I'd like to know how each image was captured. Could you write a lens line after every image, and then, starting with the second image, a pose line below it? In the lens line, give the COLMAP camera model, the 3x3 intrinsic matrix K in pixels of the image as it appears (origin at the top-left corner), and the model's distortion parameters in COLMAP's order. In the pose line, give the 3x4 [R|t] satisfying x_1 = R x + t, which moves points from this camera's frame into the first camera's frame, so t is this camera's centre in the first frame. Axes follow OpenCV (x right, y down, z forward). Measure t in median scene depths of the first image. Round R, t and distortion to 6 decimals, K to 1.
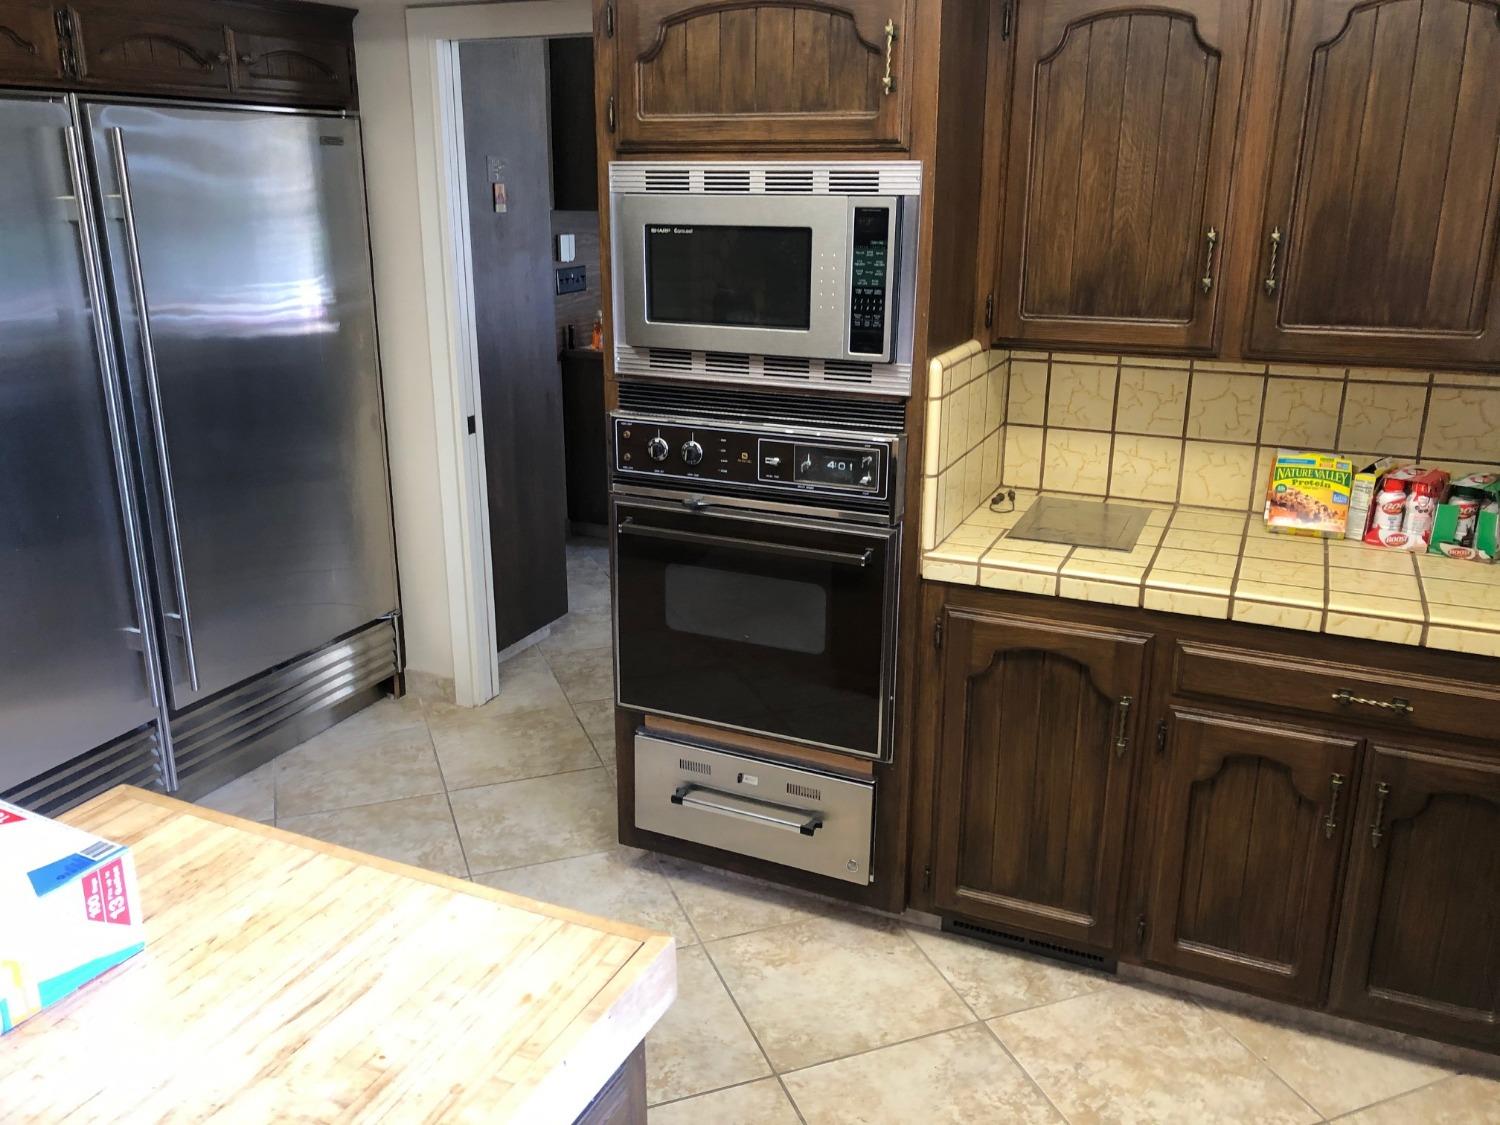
lens RADIAL K [[1248.6, 0, 750.4], [0, 1248.6, 563.4], [0, 0, 1]] dist [0.024657, -0.010957]
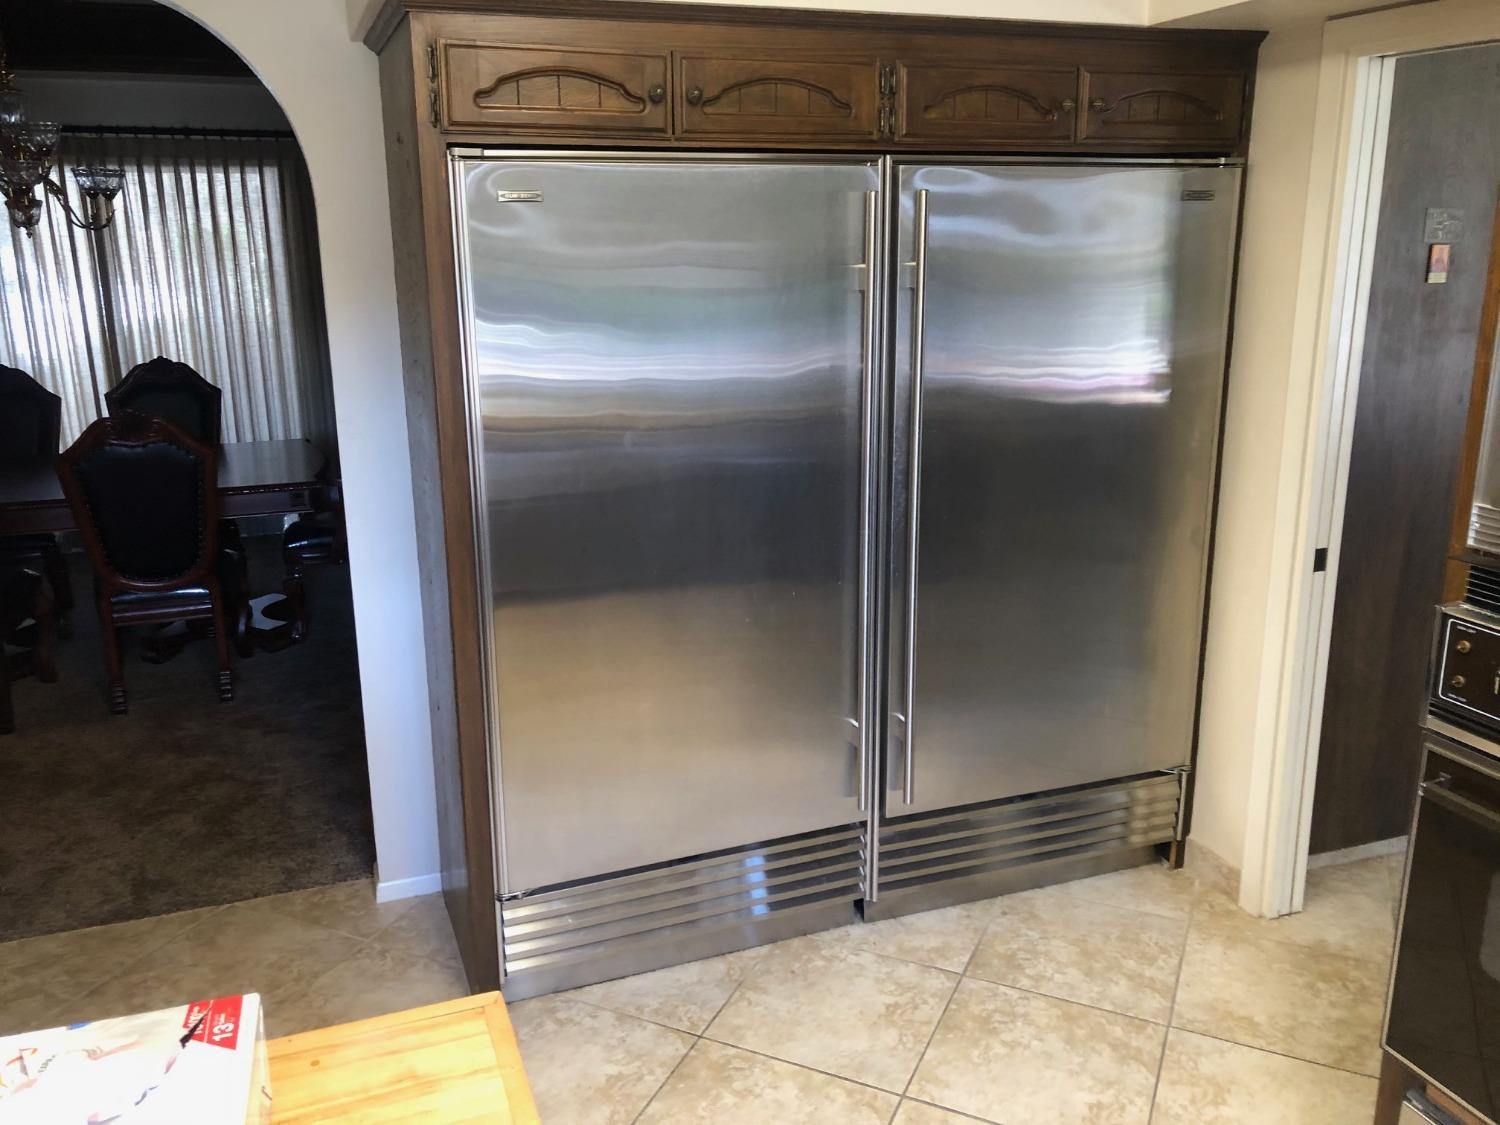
lens RADIAL K [[1247.1, 0, 749.3], [0, 1247.1, 544.5], [0, 0, 1]] dist [0.038213, 0.010326]
pose [[0.706693, 0.167936, -0.687301, 0.059059], [-0.205349, 0.978291, 0.027894, -0.077712], [0.677065, 0.121425, 0.725837, 0.236209]]
